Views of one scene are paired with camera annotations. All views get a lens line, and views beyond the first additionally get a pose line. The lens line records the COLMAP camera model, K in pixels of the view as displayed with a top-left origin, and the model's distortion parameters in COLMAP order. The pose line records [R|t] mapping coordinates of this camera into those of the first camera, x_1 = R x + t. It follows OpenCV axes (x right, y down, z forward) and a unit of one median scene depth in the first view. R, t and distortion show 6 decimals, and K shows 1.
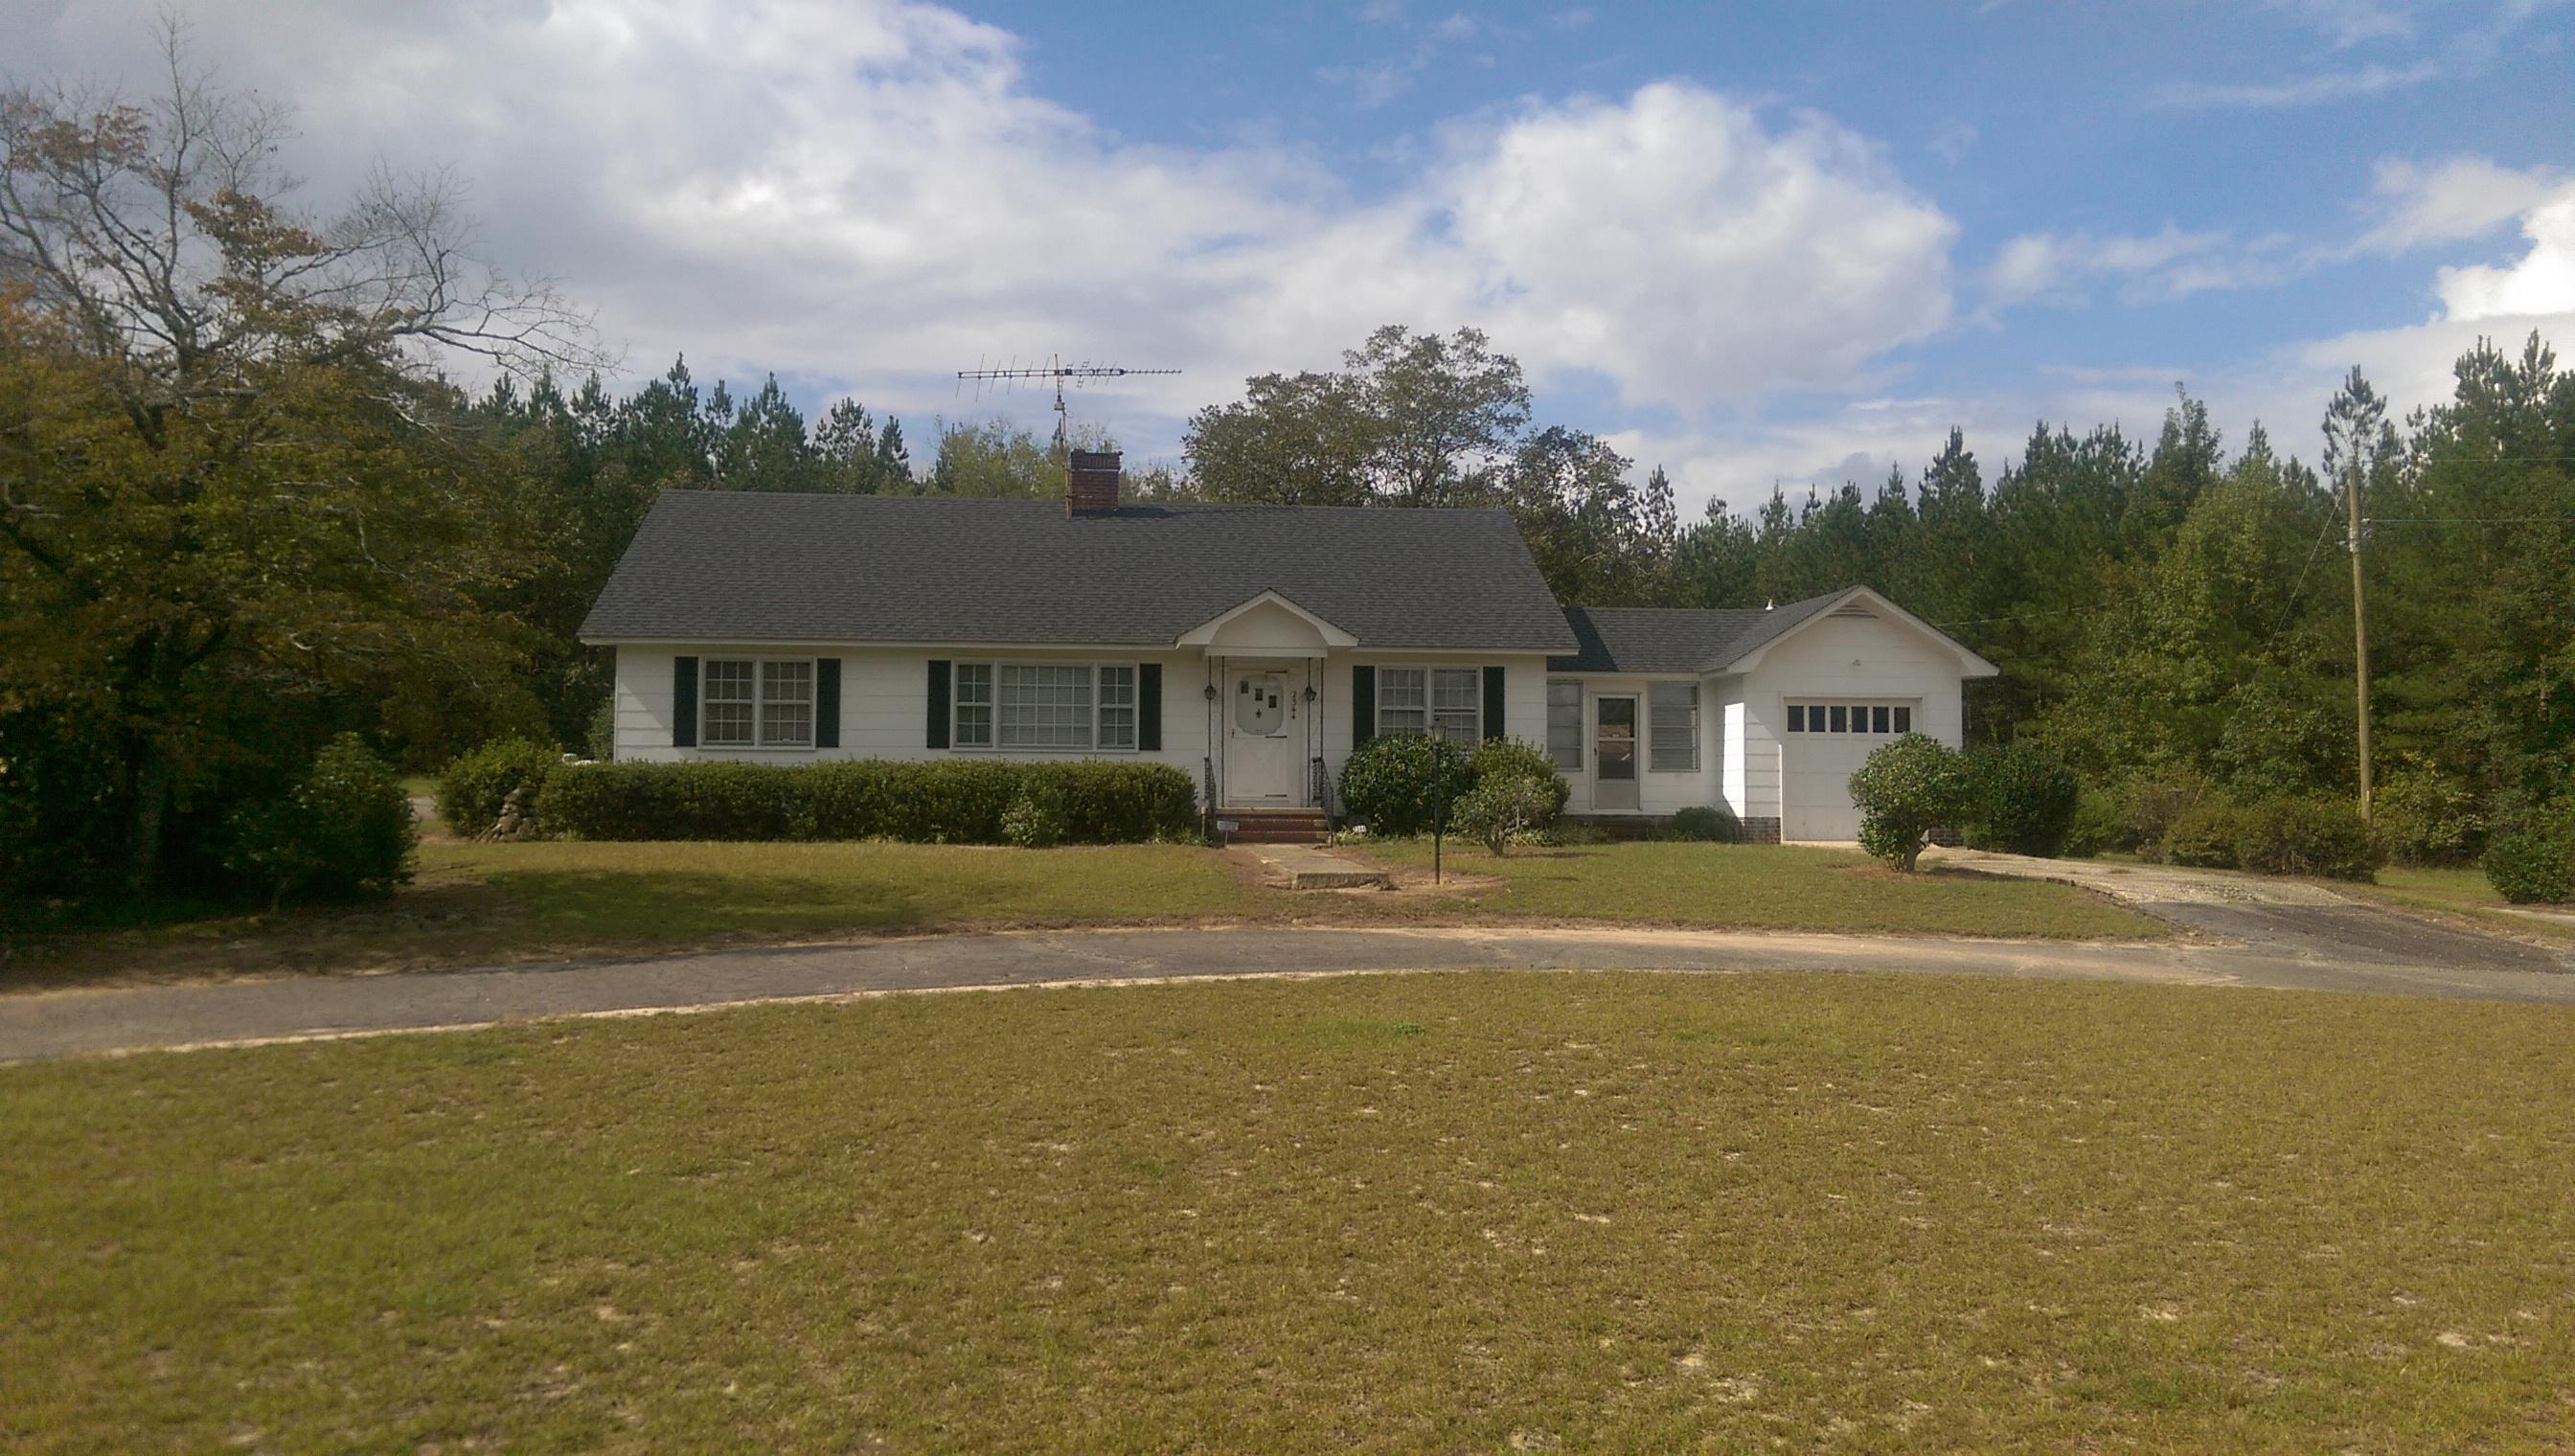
lens RADIAL K [[1840.0, 0, 1256.5], [0, 1840.0, 697.6], [0, 0, 1]] dist [0.089057, -0.164159]
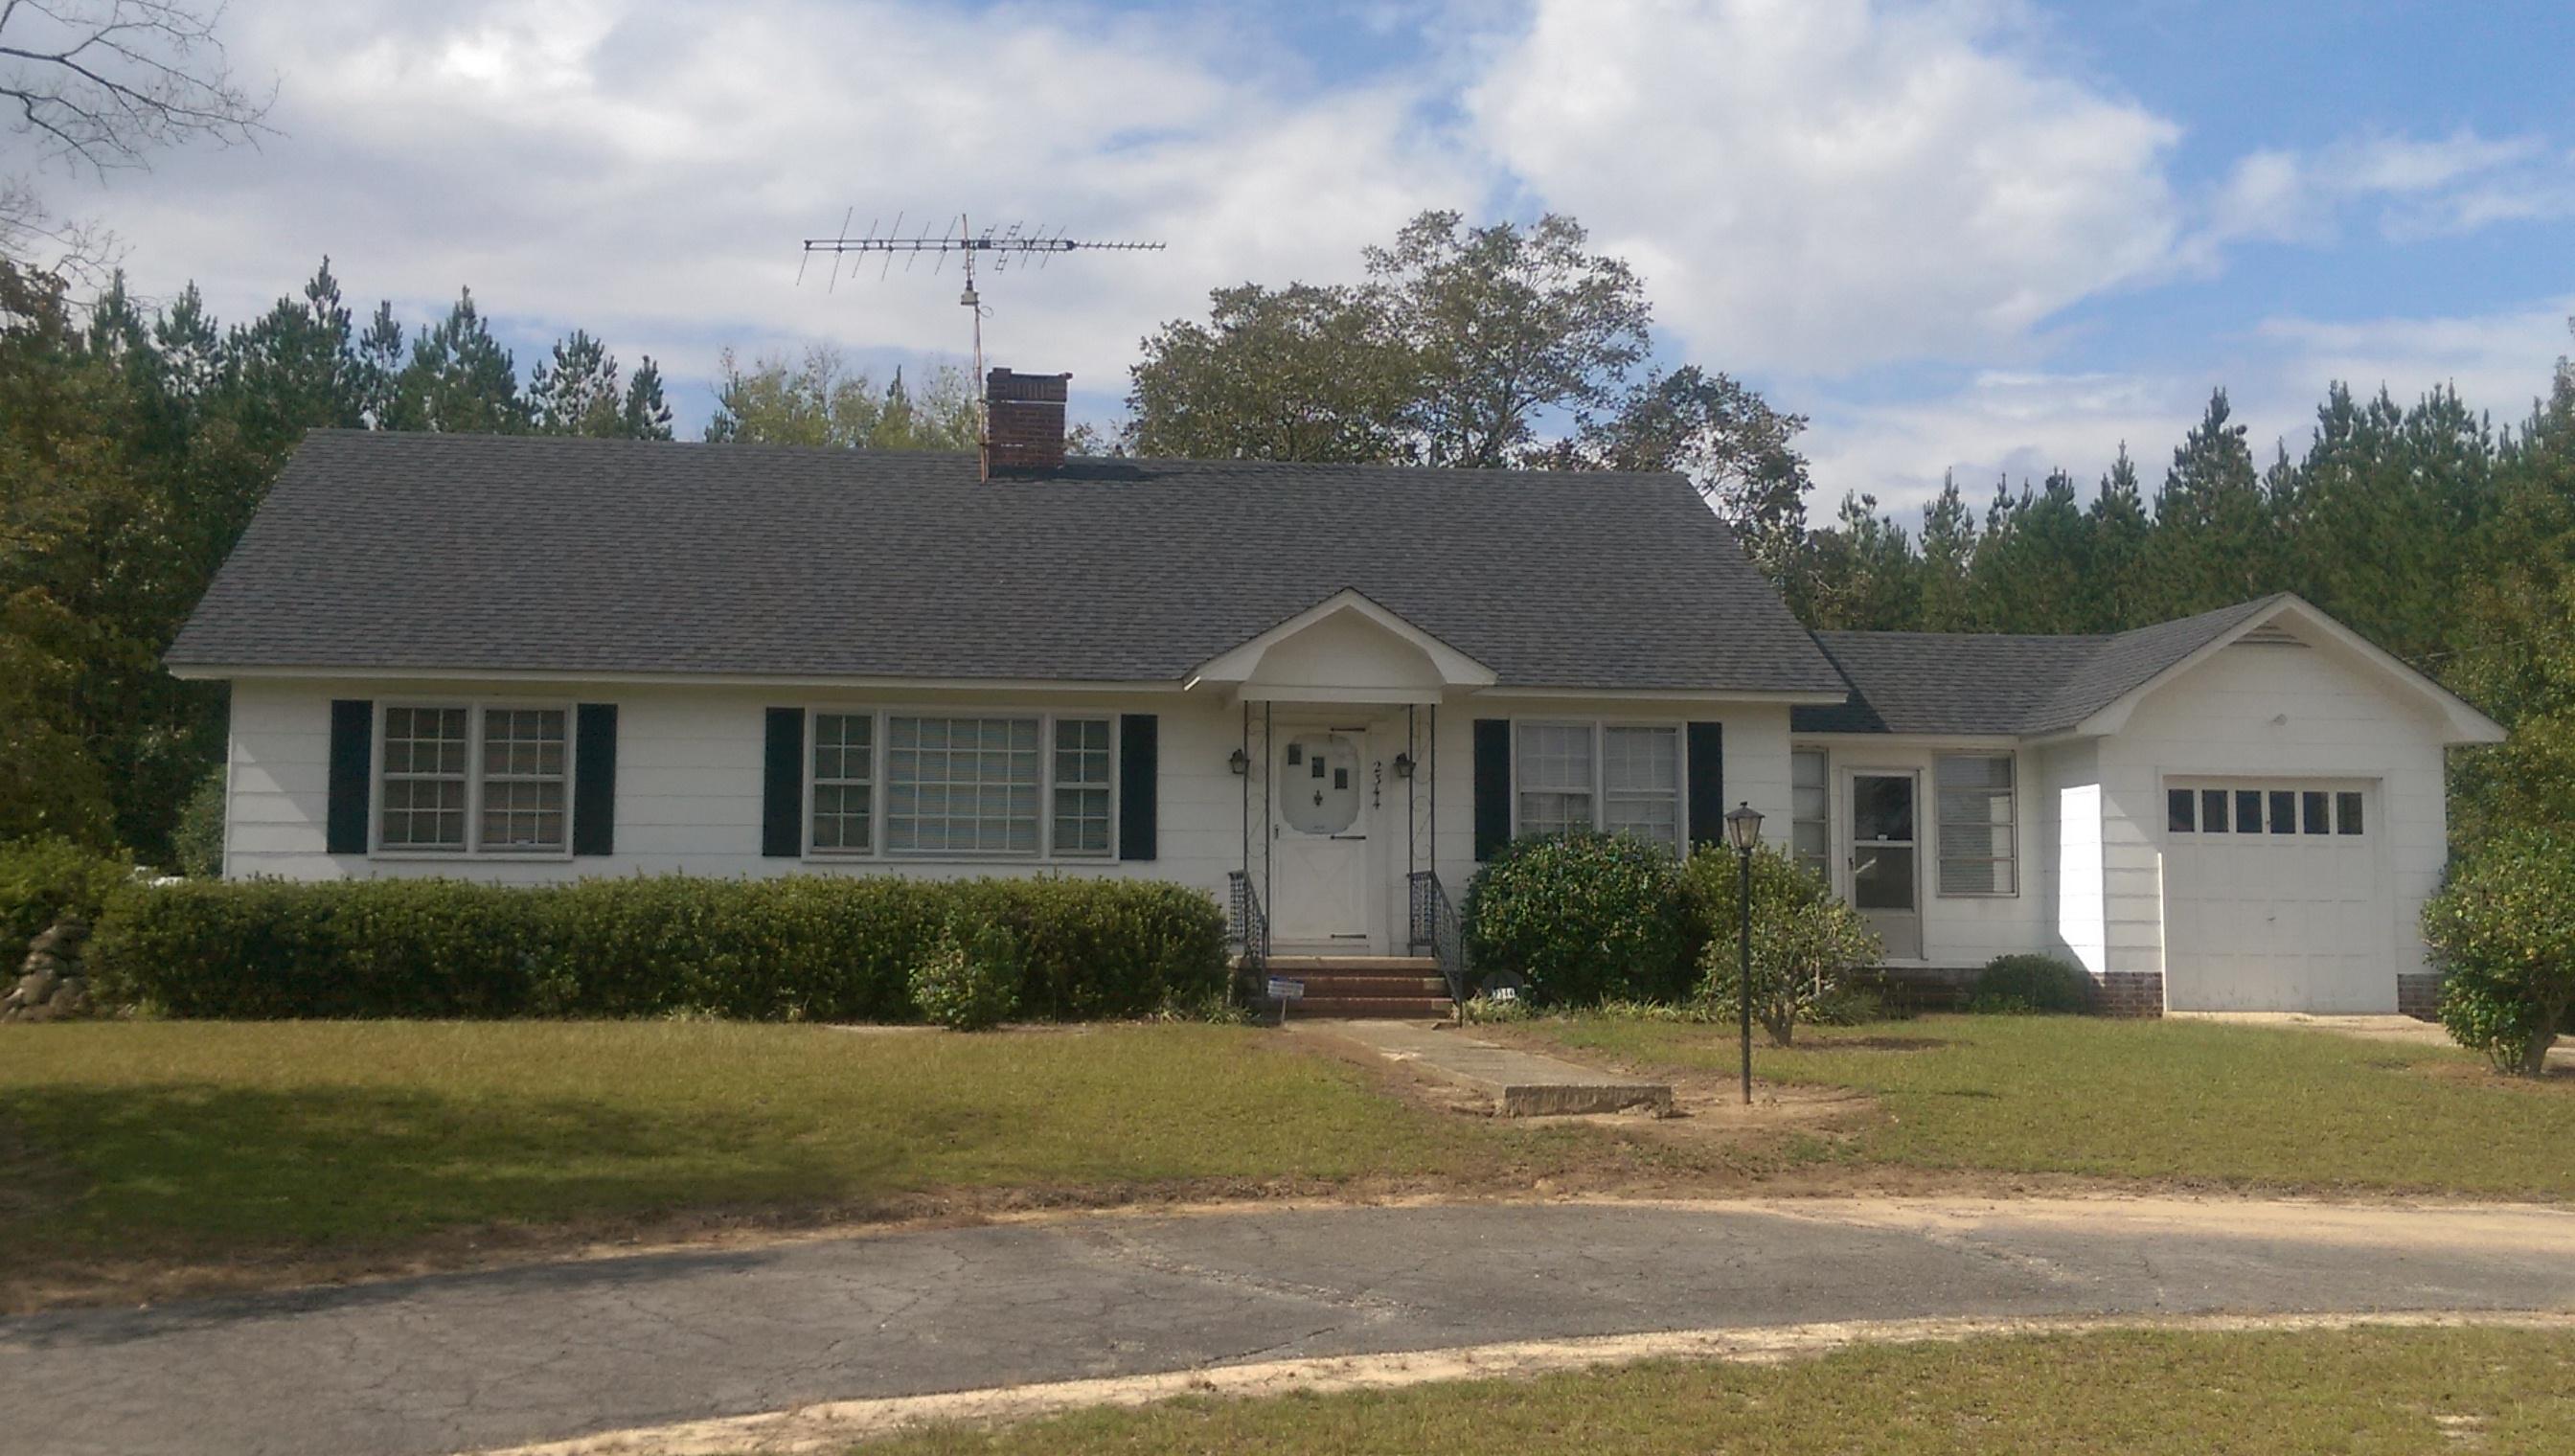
lens RADIAL K [[2694.8, 0, 1285.8], [0, 2694.8, 675.2], [0, 0, 1]] dist [0.106438, -0.226227]
pose [[0.999094, 0.003914, 0.042371, -0.046574], [-0.002194, 0.999174, -0.040570, 0.004096], [-0.042495, 0.040441, 0.998278, 0.121777]]
